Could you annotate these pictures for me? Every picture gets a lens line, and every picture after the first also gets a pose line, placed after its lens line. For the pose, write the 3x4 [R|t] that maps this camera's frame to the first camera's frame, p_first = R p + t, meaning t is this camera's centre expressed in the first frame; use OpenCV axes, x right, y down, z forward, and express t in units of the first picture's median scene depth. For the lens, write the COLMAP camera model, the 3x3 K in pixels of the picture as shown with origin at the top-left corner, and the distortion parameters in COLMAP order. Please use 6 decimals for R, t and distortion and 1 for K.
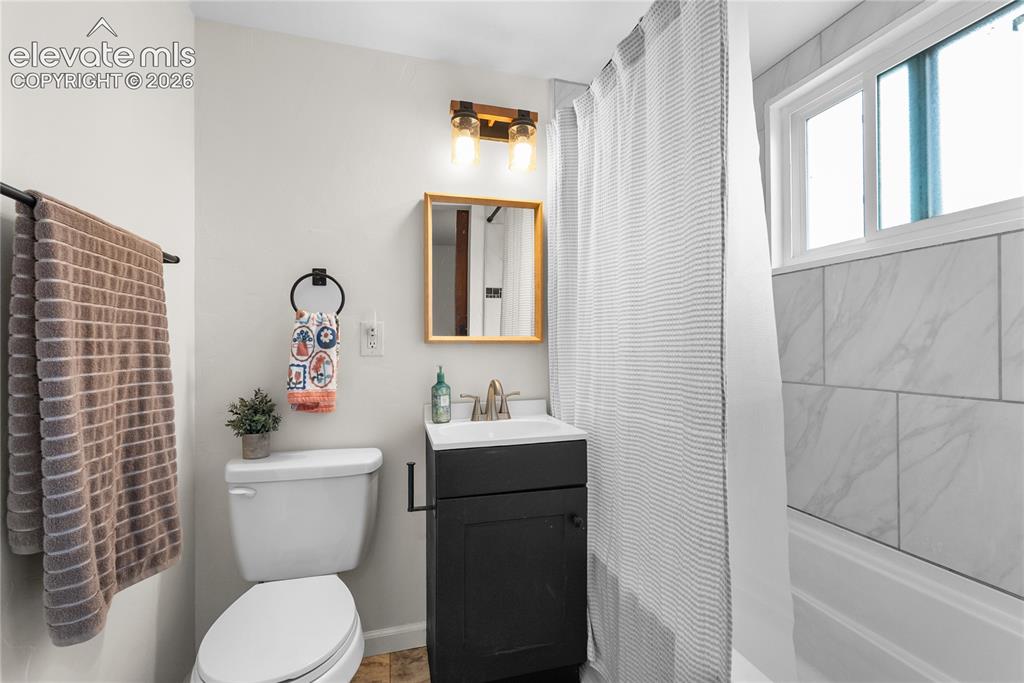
lens RADIAL K [[446.4, 0, 508.4], [0, 446.4, 343.9], [0, 0, 1]] dist [-0.006985, 0.001881]
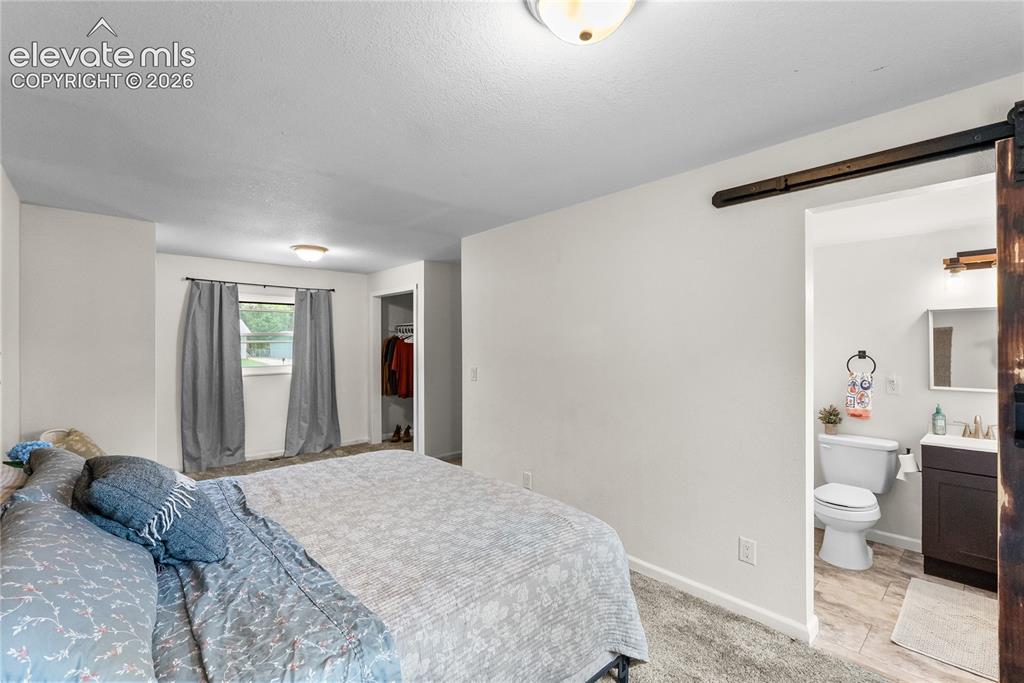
lens RADIAL K [[446.4, 0, 510.1], [0, 446.4, 342.5], [0, 0, 1]] dist [-0.006985, 0.001881]
pose [[0.434941, -0.004916, -0.900445, 0.792180], [0.012976, 0.999915, 0.000808, -0.245961], [0.900365, -0.012036, 0.434969, -1.501516]]
